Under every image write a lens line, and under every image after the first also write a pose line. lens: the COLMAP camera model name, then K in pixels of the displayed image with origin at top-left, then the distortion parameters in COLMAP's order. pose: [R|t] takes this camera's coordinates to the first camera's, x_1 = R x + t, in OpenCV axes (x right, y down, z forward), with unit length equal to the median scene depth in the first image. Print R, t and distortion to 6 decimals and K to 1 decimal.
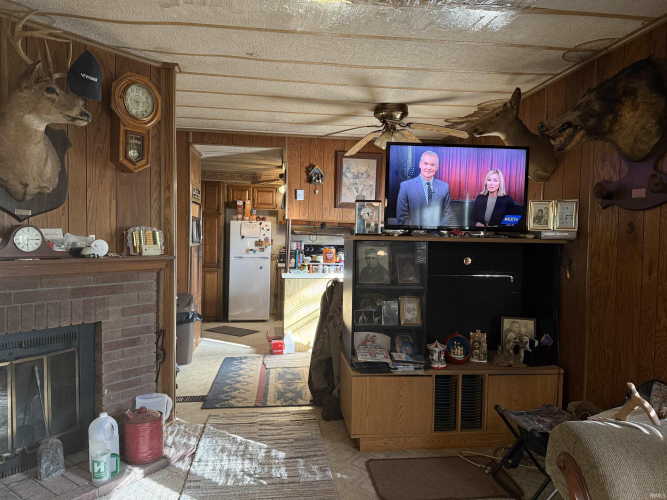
lens RADIAL K [[472.6, 0, 324.8], [0, 472.6, 250.8], [0, 0, 1]] dist [0.035503, -0.035086]
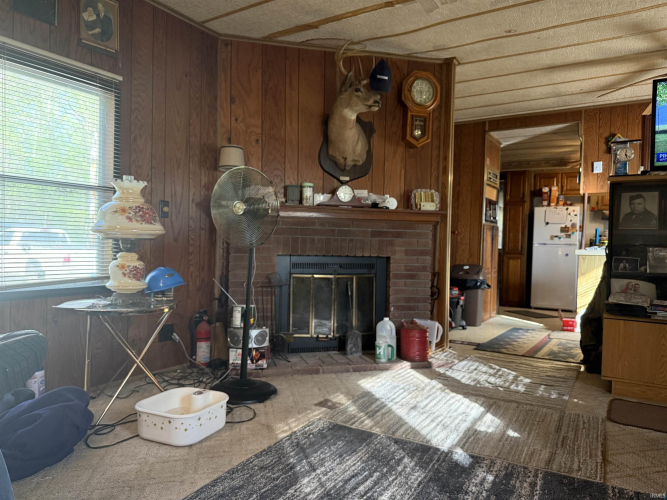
lens RADIAL K [[472.6, 0, 324.8], [0, 472.6, 250.8], [0, 0, 1]] dist [0.035503, -0.035086]
pose [[0.776008, 0.013115, -0.630587, 0.226181], [-0.034055, 0.999197, -0.021127, 0.156641], [0.629803, 0.037869, 0.775831, -0.162355]]
